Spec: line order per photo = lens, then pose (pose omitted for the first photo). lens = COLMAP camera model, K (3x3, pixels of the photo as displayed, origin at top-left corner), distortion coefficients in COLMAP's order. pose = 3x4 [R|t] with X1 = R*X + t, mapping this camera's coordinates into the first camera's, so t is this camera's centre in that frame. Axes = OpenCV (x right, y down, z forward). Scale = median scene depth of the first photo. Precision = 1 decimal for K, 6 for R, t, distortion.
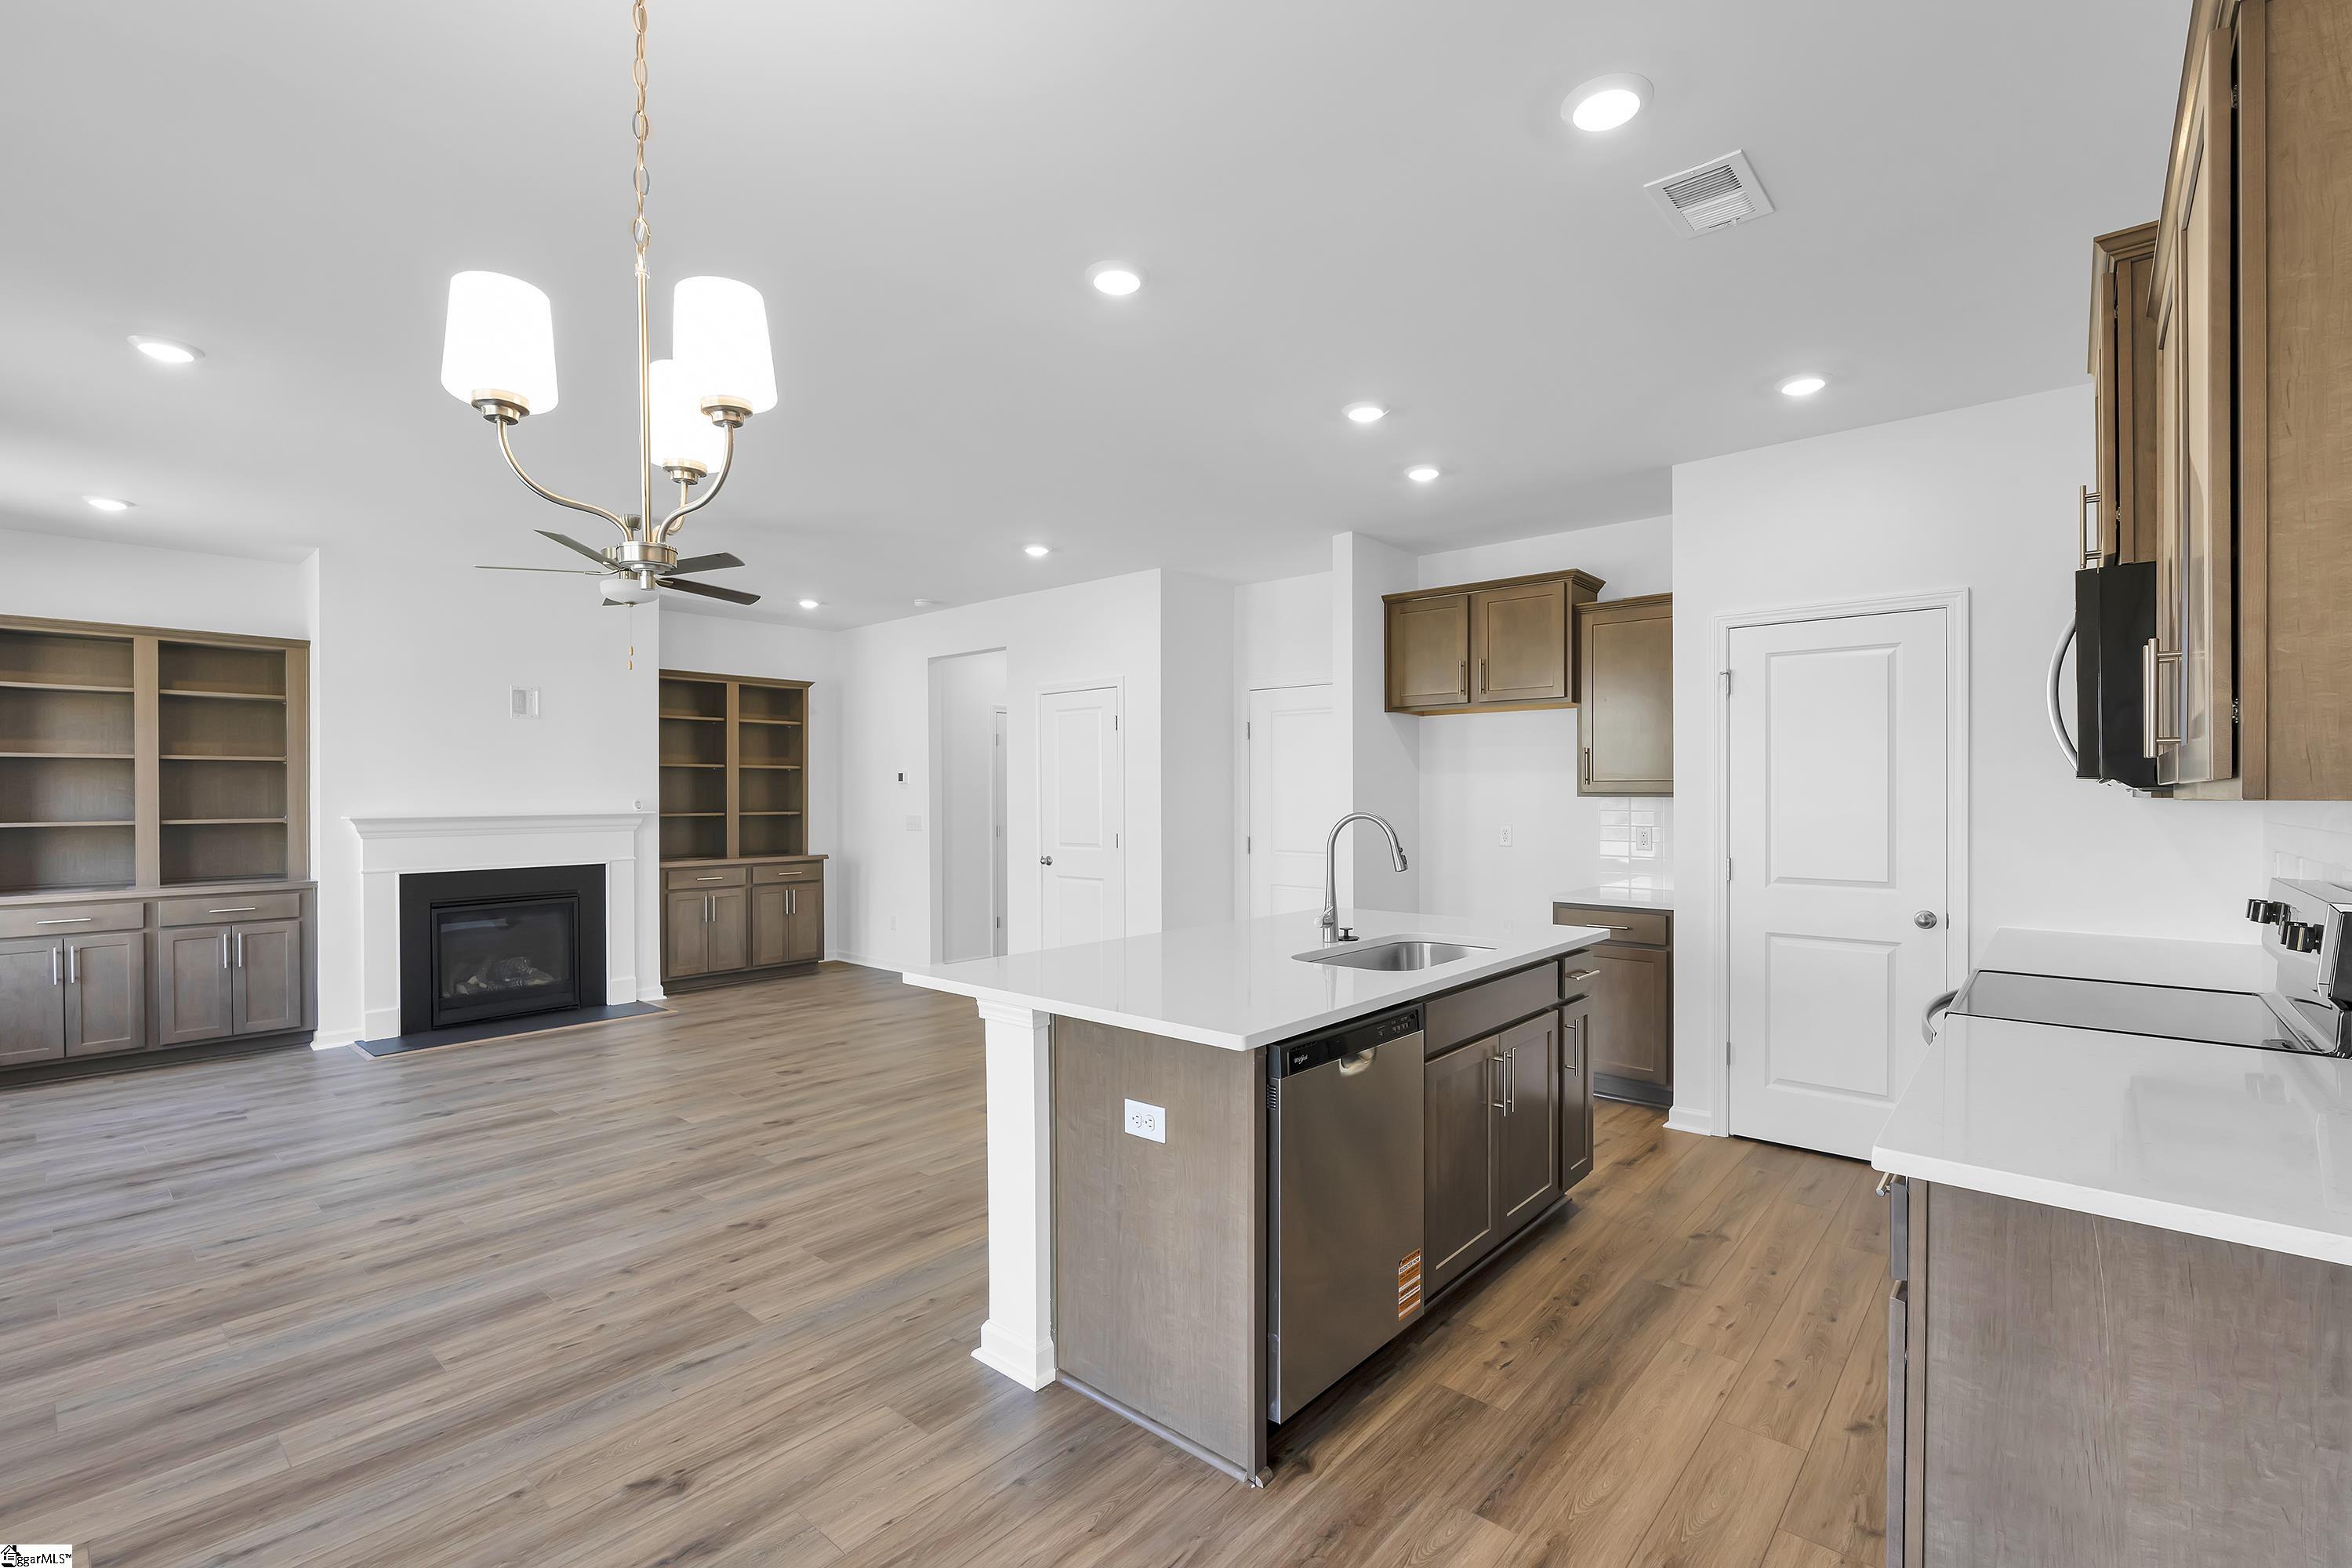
lens RADIAL K [[1030.9, 0, 1171.1], [0, 1030.9, 783.6], [0, 0, 1]] dist [-0.006374, -0.000289]
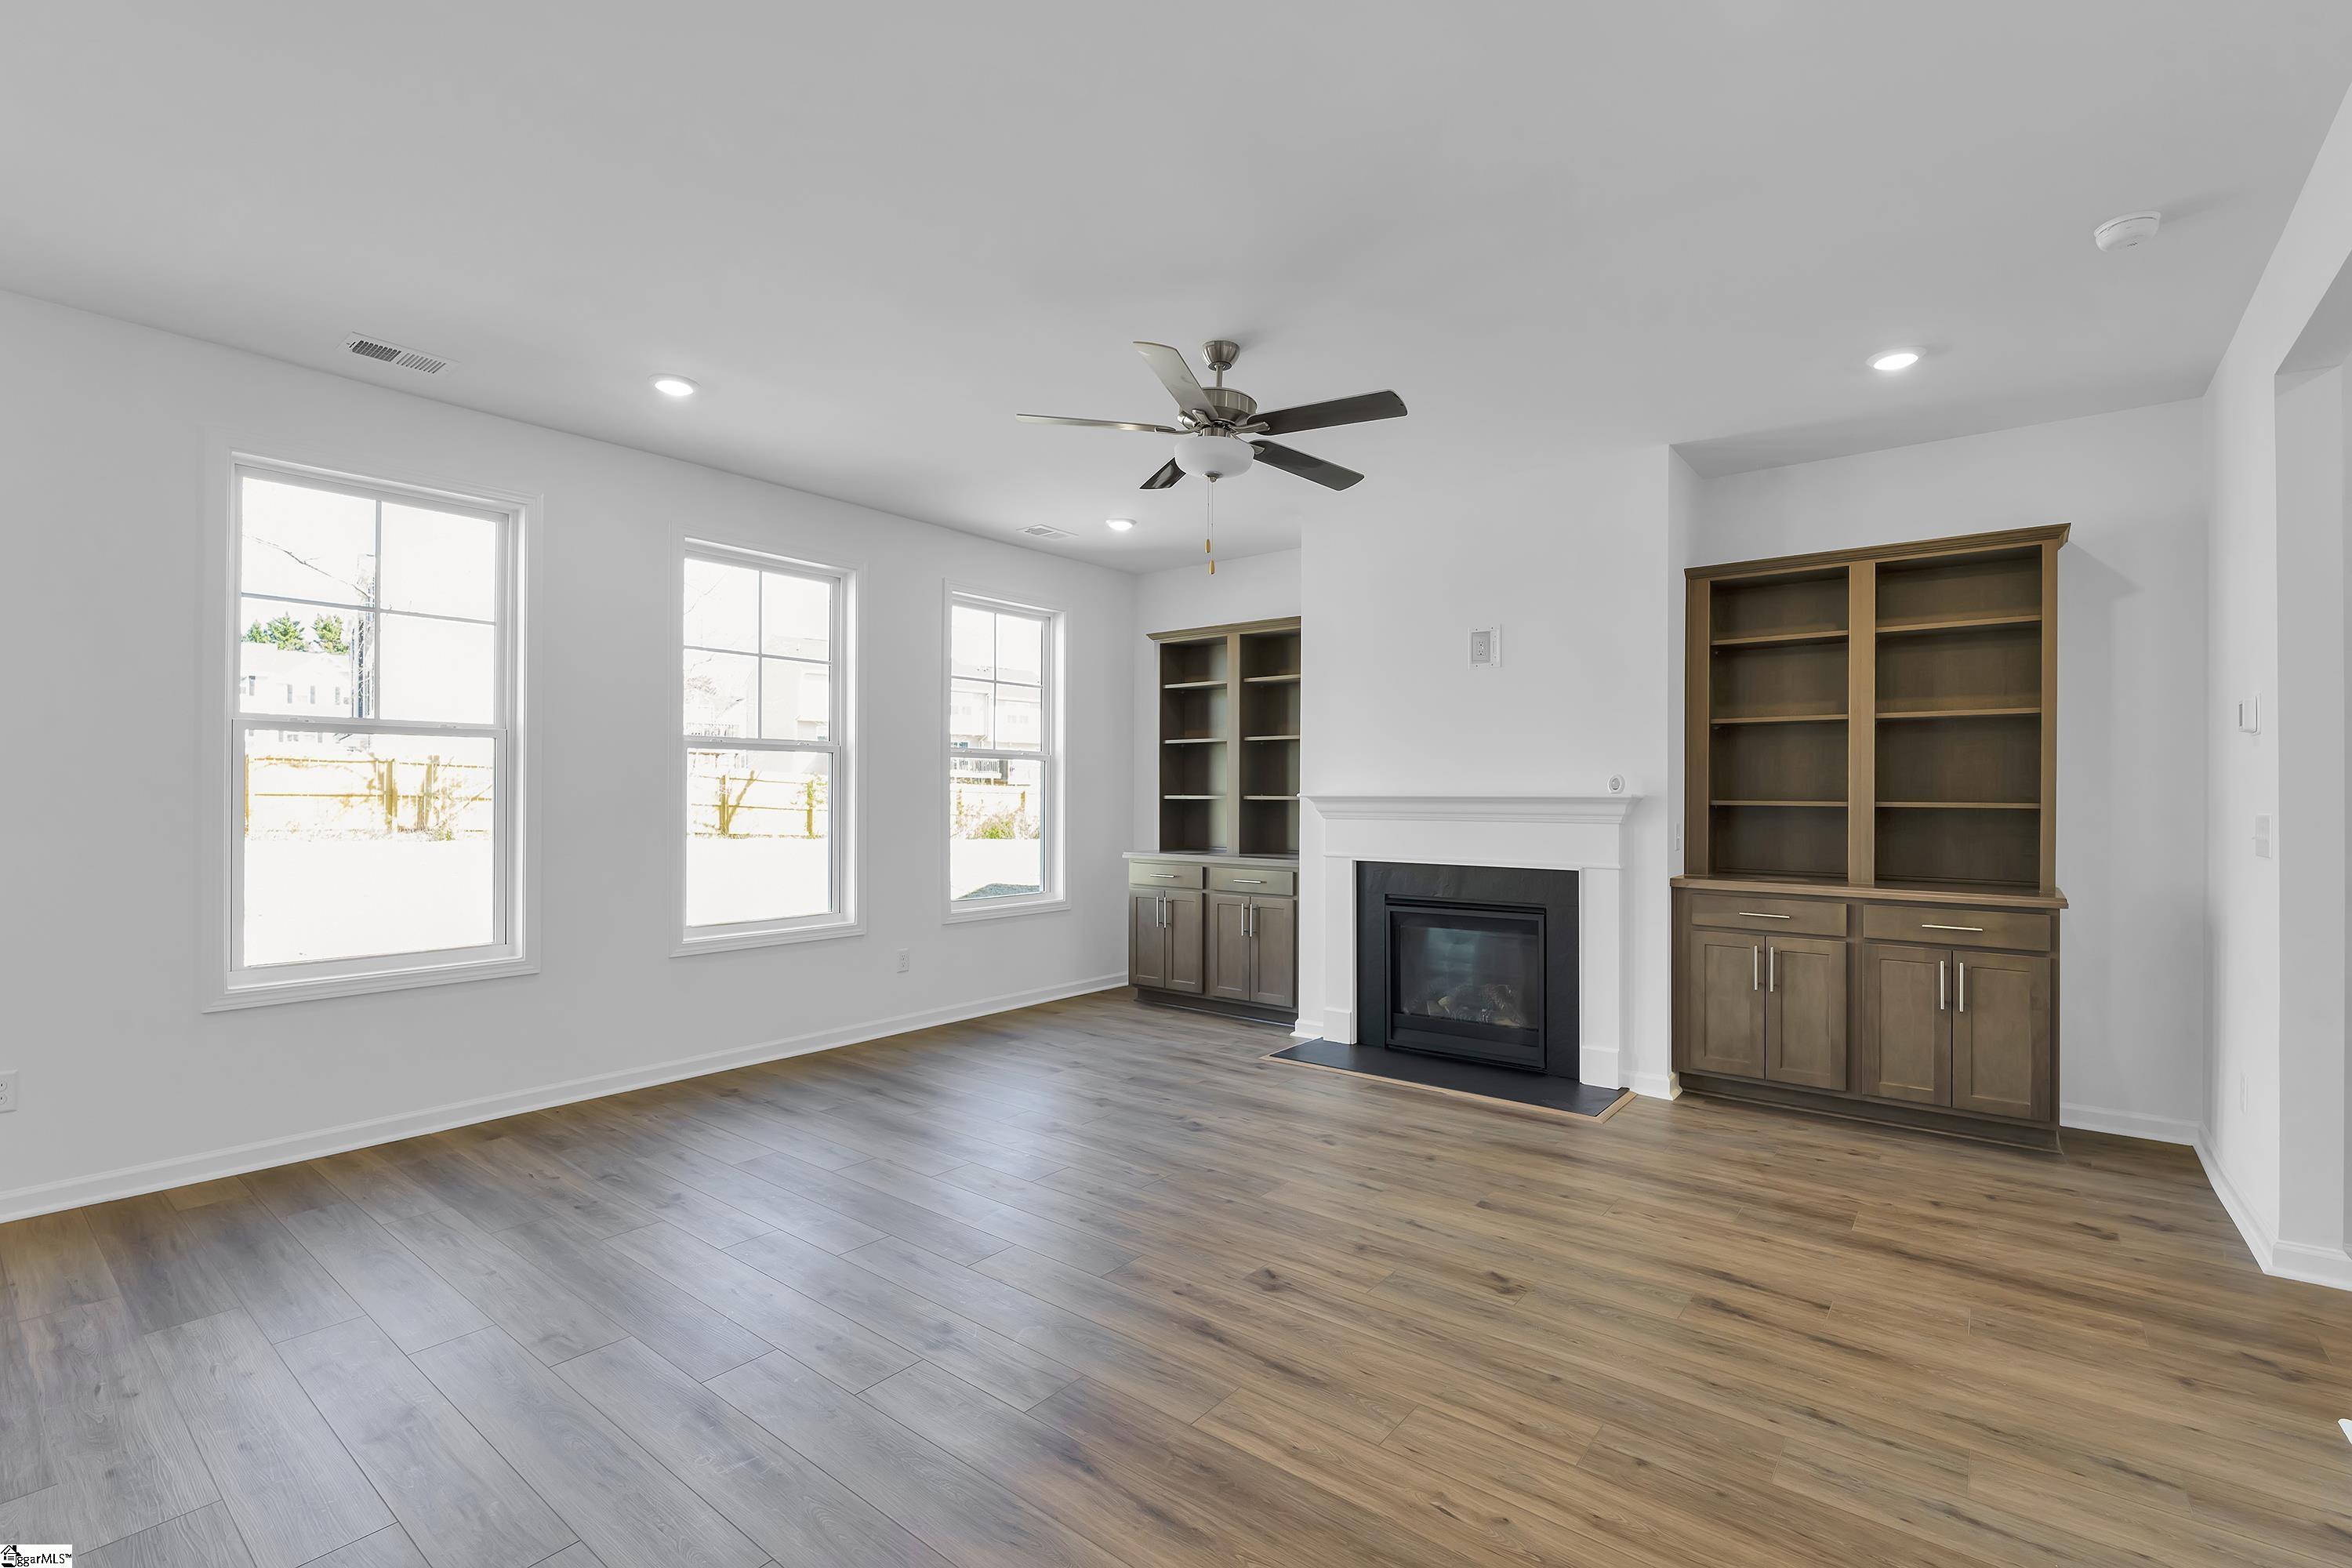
lens RADIAL K [[1047.3, 0, 1176.0], [0, 1047.3, 784.0], [0, 0, 1]] dist [-0.003637, 0.000219]
pose [[0.048142, -0.005322, -0.998826, 0.161134], [0.006584, 0.999966, -0.005011, 0.029945], [0.998819, -0.006335, 0.048176, 0.935299]]
